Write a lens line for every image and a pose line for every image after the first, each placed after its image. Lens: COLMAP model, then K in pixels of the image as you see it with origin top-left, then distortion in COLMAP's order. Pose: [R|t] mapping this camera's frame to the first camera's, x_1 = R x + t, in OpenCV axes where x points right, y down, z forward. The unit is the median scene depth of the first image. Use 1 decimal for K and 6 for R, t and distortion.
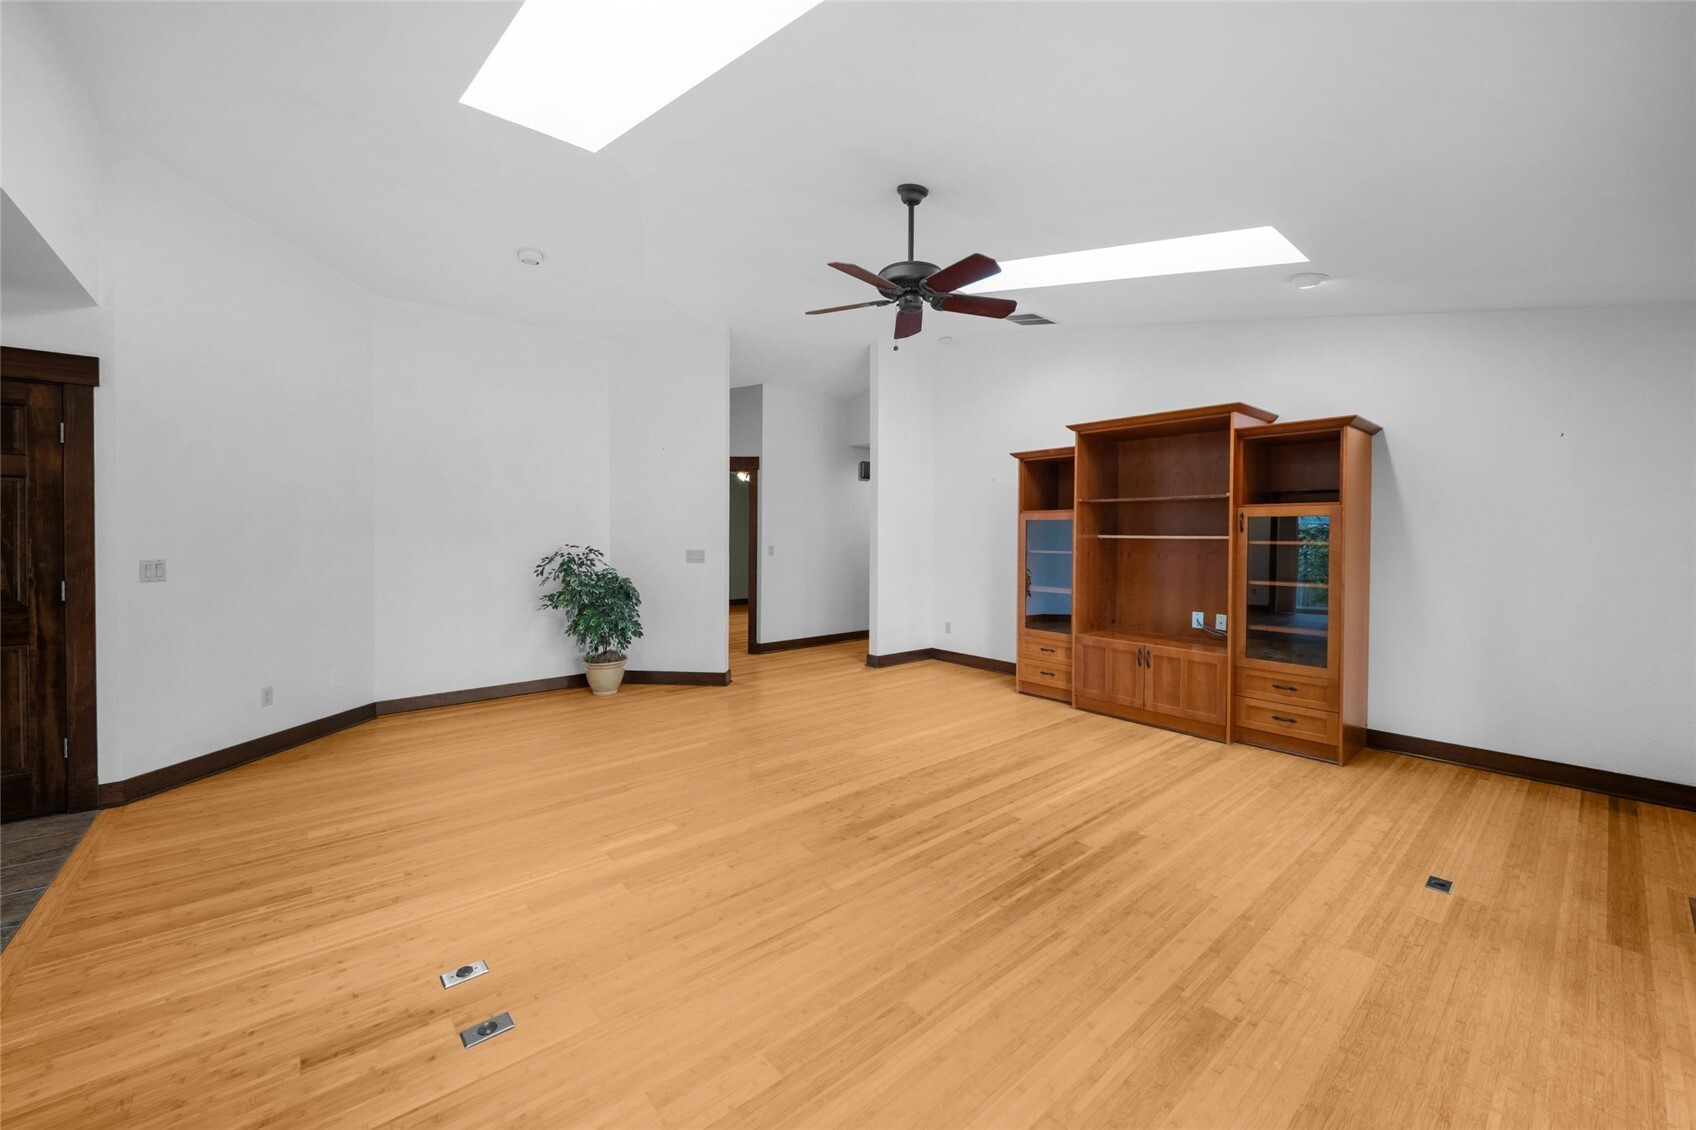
lens RADIAL K [[650.5, 0, 815.4], [0, 650.5, 549.3], [0, 0, 1]] dist [0.013564, -0.003341]
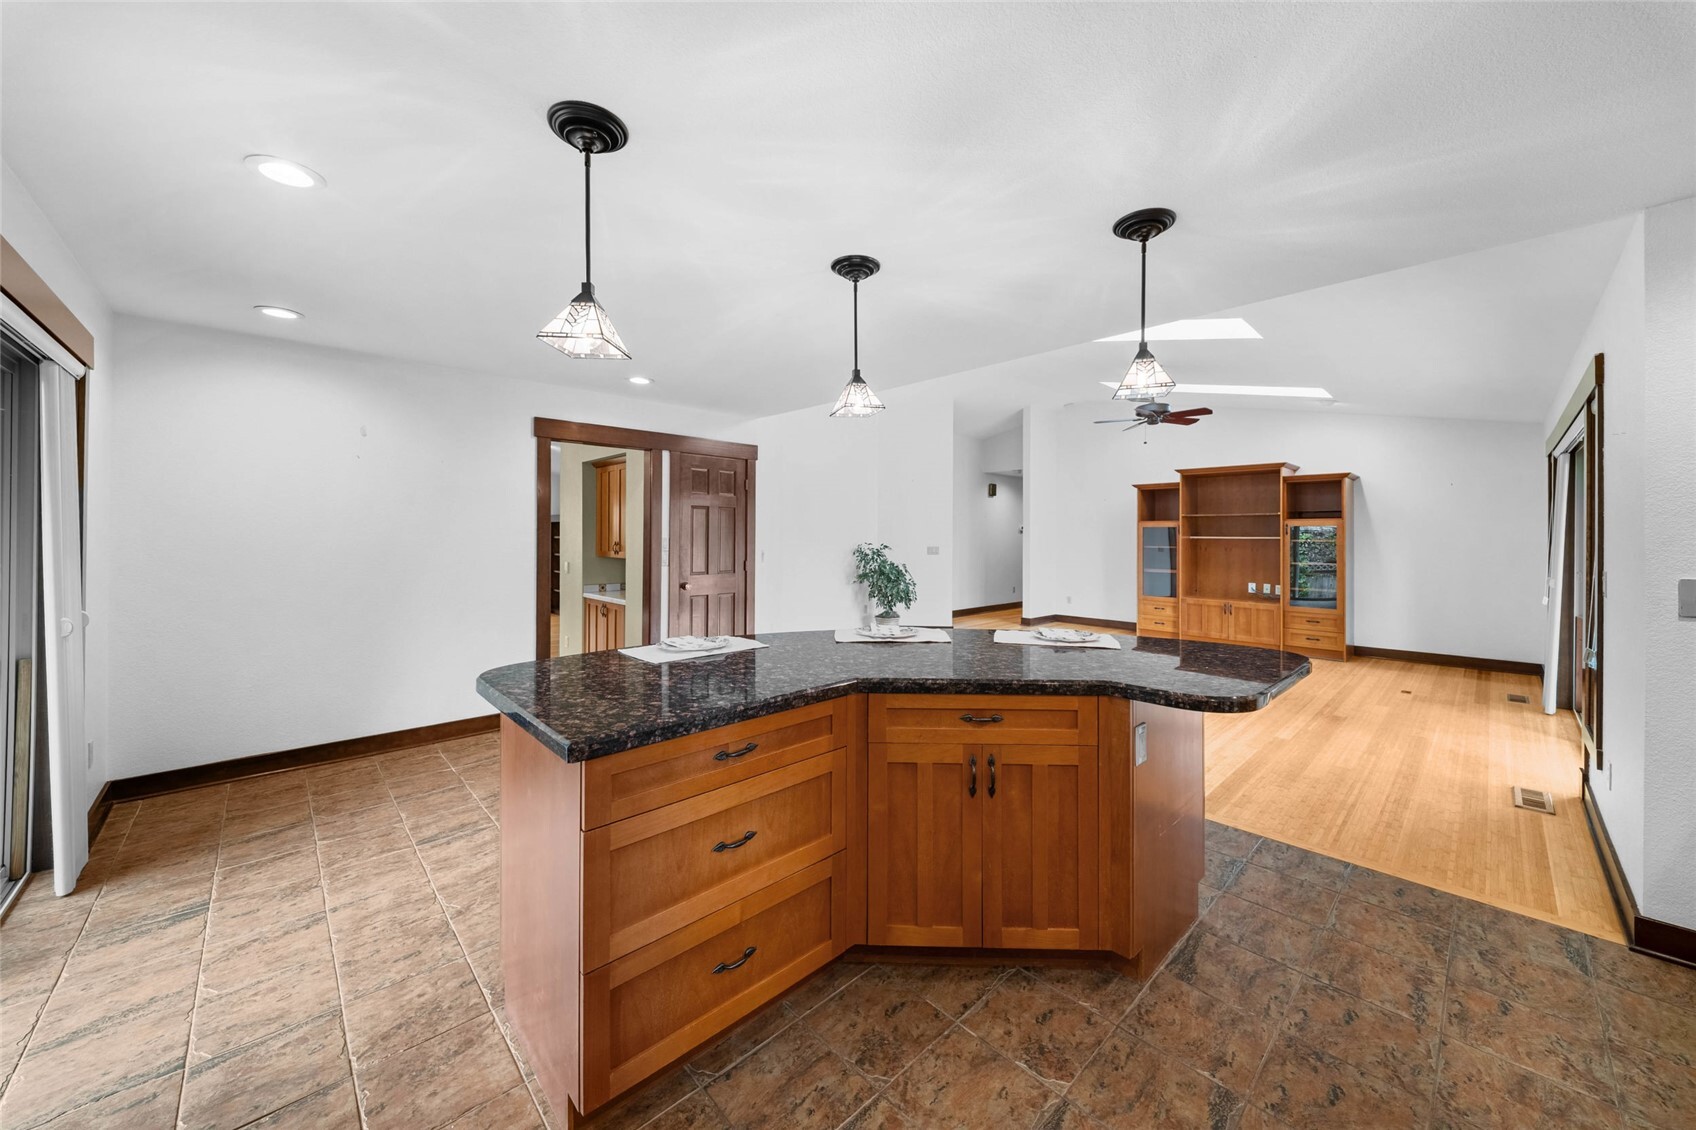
lens RADIAL K [[615.0, 0, 852.9], [0, 615.0, 539.6], [0, 0, 1]] dist [0.012014, -0.006507]
pose [[0.996697, -0.000890, 0.081206, -0.595280], [0.002277, 0.999853, -0.016990, 0.011211], [-0.081179, 0.017119, 0.996552, -0.516628]]
